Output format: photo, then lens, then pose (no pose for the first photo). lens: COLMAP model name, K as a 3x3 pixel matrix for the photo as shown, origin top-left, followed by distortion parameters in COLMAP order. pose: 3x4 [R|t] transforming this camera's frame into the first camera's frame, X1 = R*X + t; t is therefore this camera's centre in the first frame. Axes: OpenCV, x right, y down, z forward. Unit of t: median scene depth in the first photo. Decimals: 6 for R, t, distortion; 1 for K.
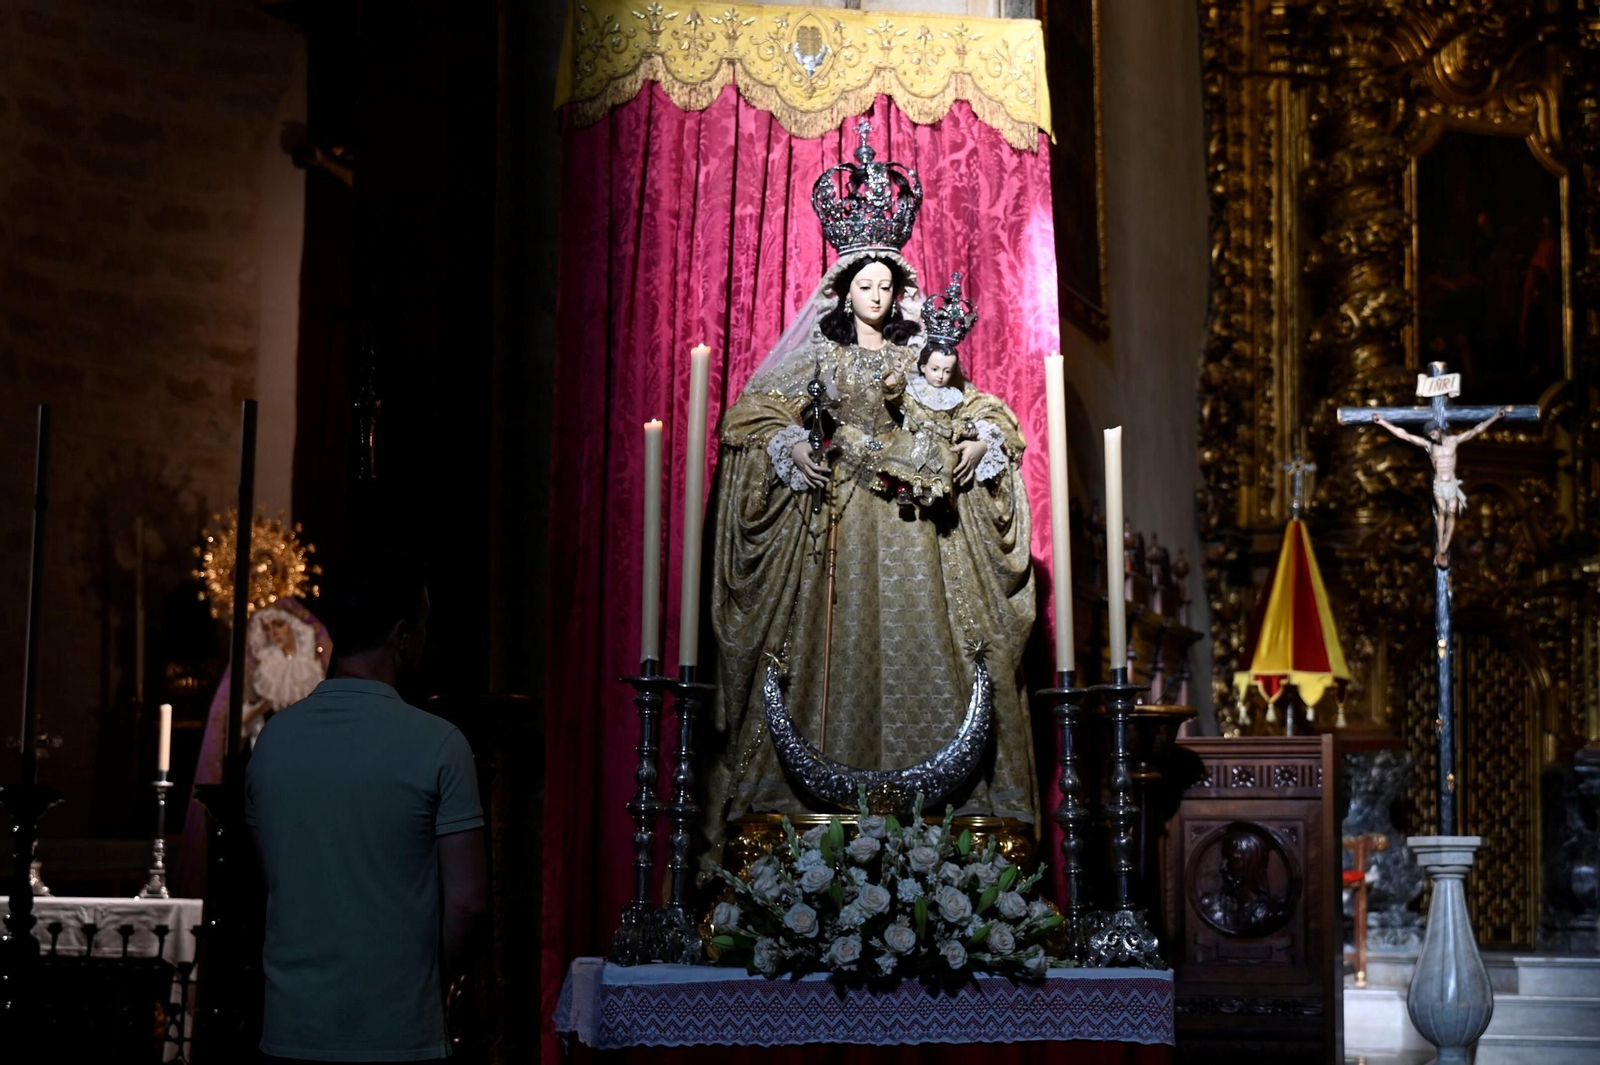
lens RADIAL K [[3373.5, 0, 790.1], [0, 3373.5, 535.0], [0, 0, 1]] dist [0.019015, 0.102726]
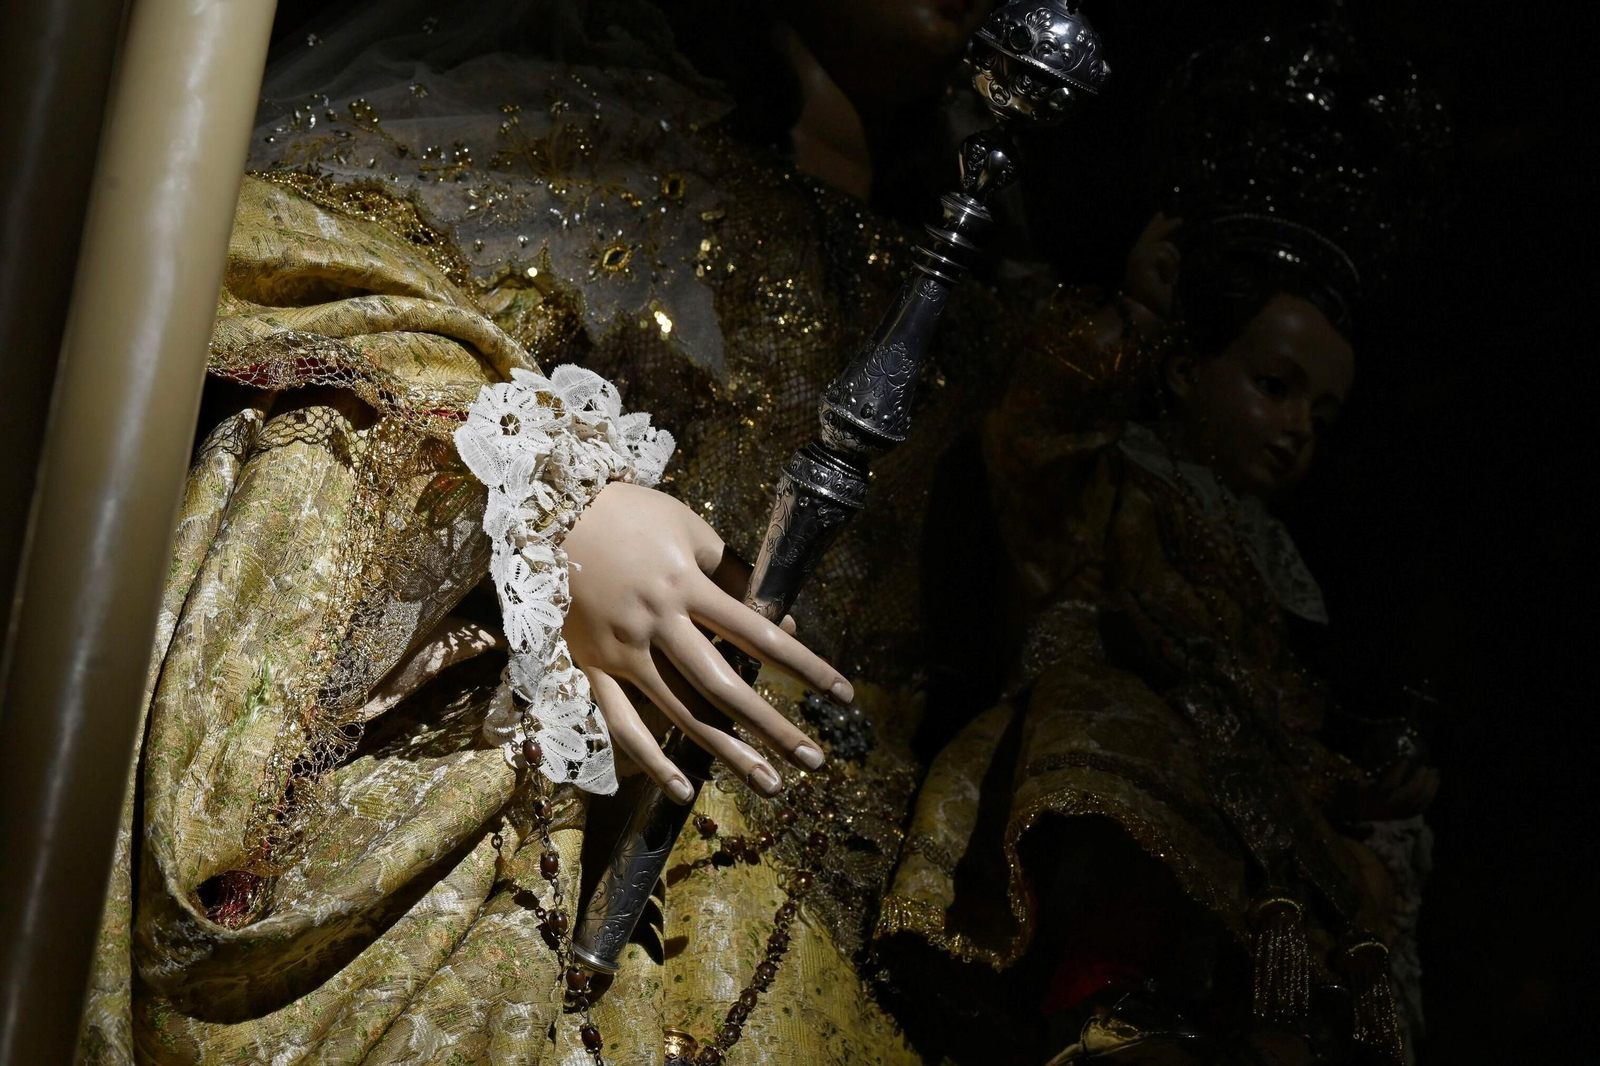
lens RADIAL K [[4273.7, 0, 800.0], [0, 4273.7, 533.0], [0, 0, 1]] dist [-0.019039, -0.057459]
pose [[0.804015, 0.325966, 0.497299, -0.082245], [-0.117090, 0.906765, -0.405053, 0.048829], [-0.582967, 0.267440, 0.767219, 0.840692]]
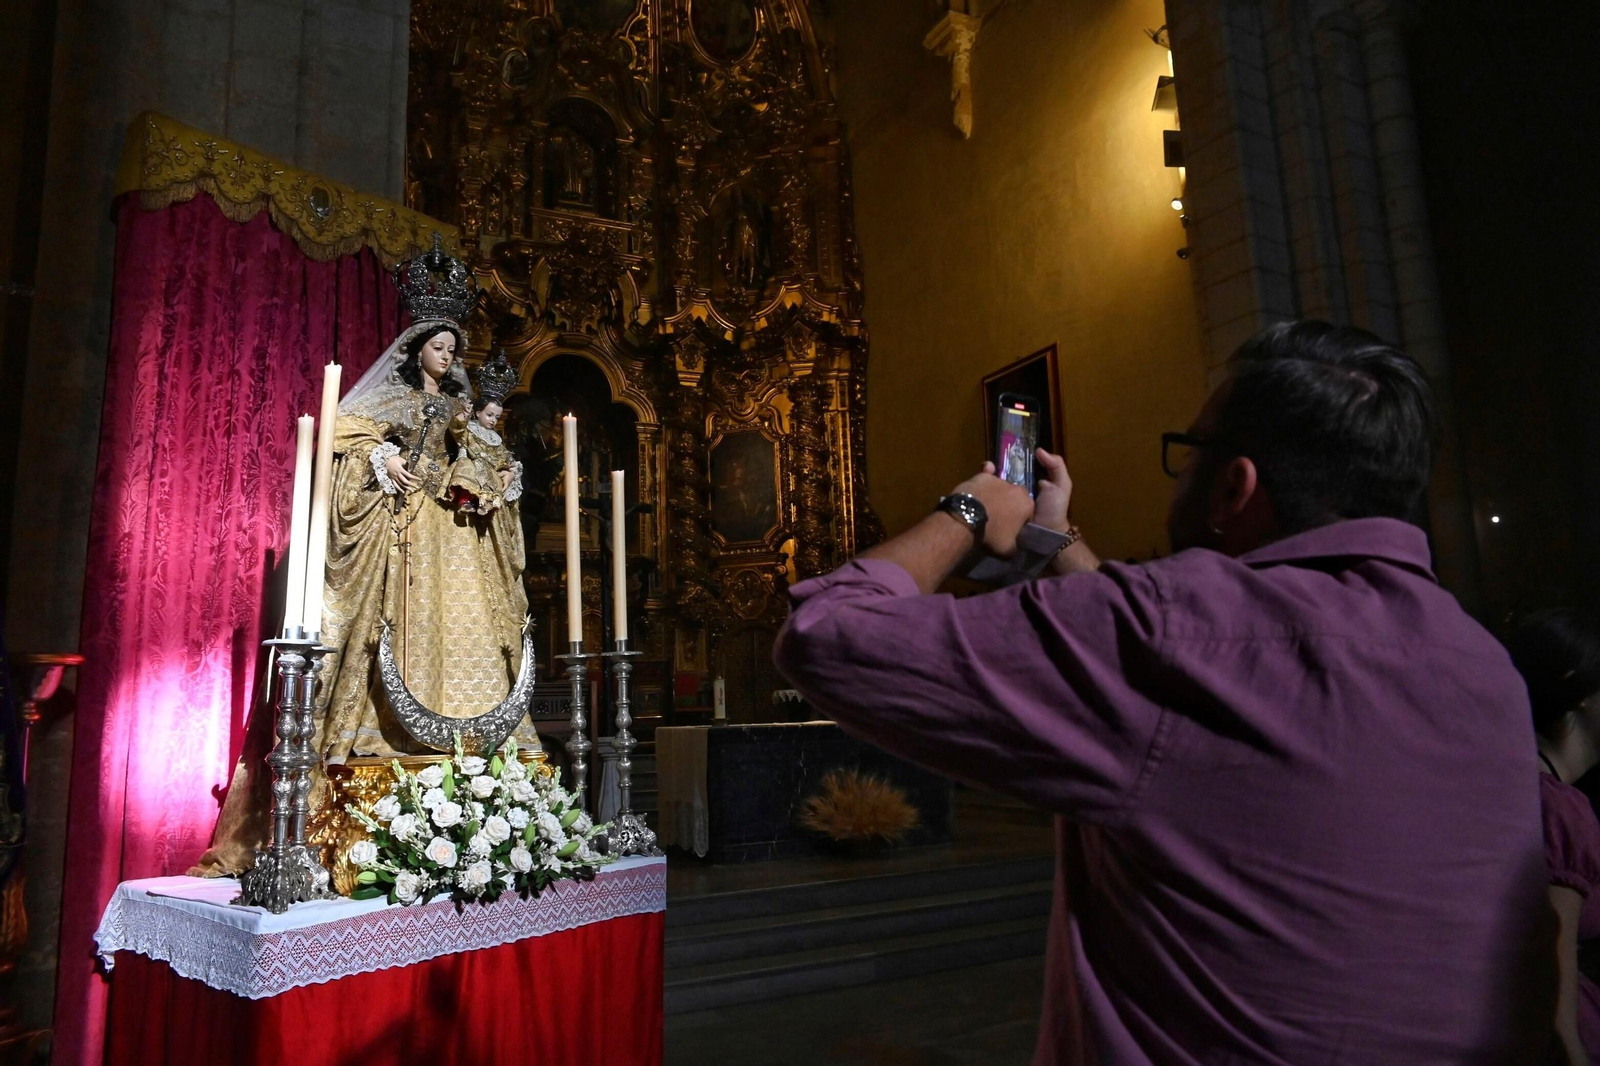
lens RADIAL K [[1096.6, 0, 798.4], [0, 1096.6, 521.2], [0, 0, 1]] dist [-0.123495, 0.105643]
pose [[0.743647, 0.084517, 0.663209, -0.148206], [-0.035119, 0.995546, -0.087491, 0.026496], [-0.667649, 0.041771, 0.743303, 0.591205]]
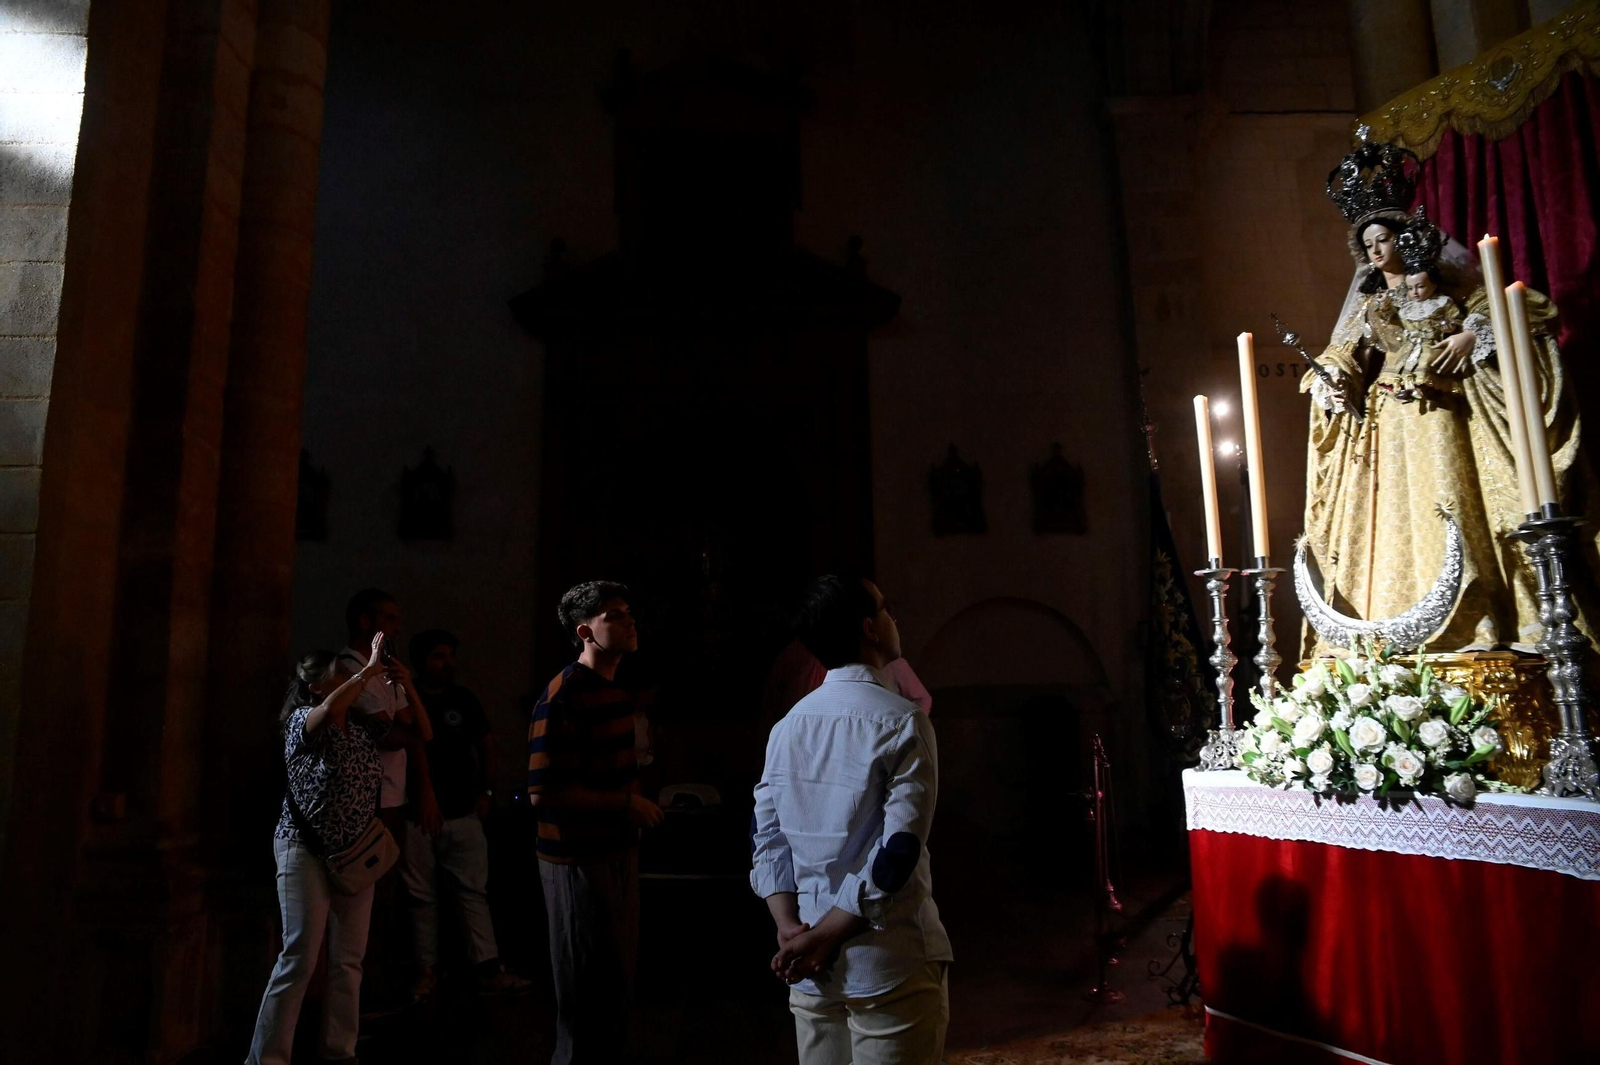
lens RADIAL K [[1096.6, 0, 798.4], [0, 1096.6, 520.7], [0, 0, 1]] dist [-0.123495, 0.105643]
pose [[0.283773, -0.159299, -0.945567, 0.329462], [0.127569, 0.983610, -0.127424, 0.054574], [0.950368, -0.084466, 0.299443, 0.658637]]
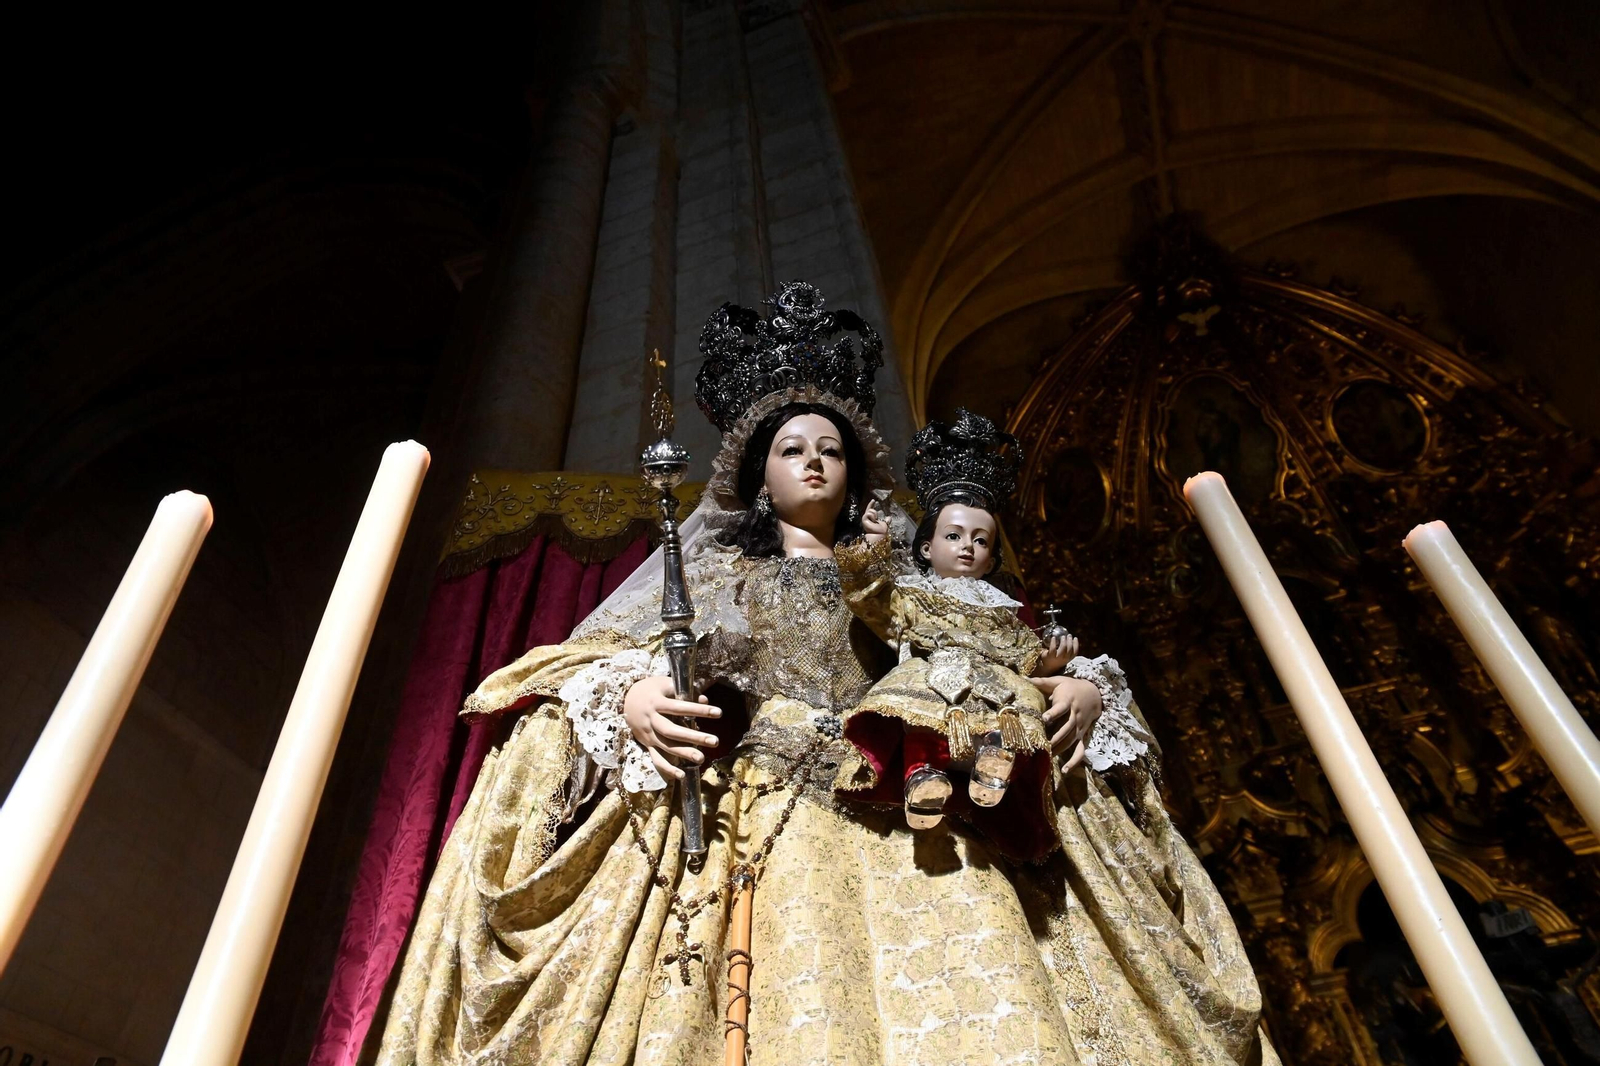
lens RADIAL K [[1077.9, 0, 805.5], [0, 1077.9, 529.9], [0, 0, 1]] dist [-0.124153, 0.096069]
pose [[0.997109, -0.073864, 0.017831, 0.020430], [0.068404, 0.770382, -0.633902, 0.039907], [0.033086, 0.633289, 0.773208, 0.879385]]
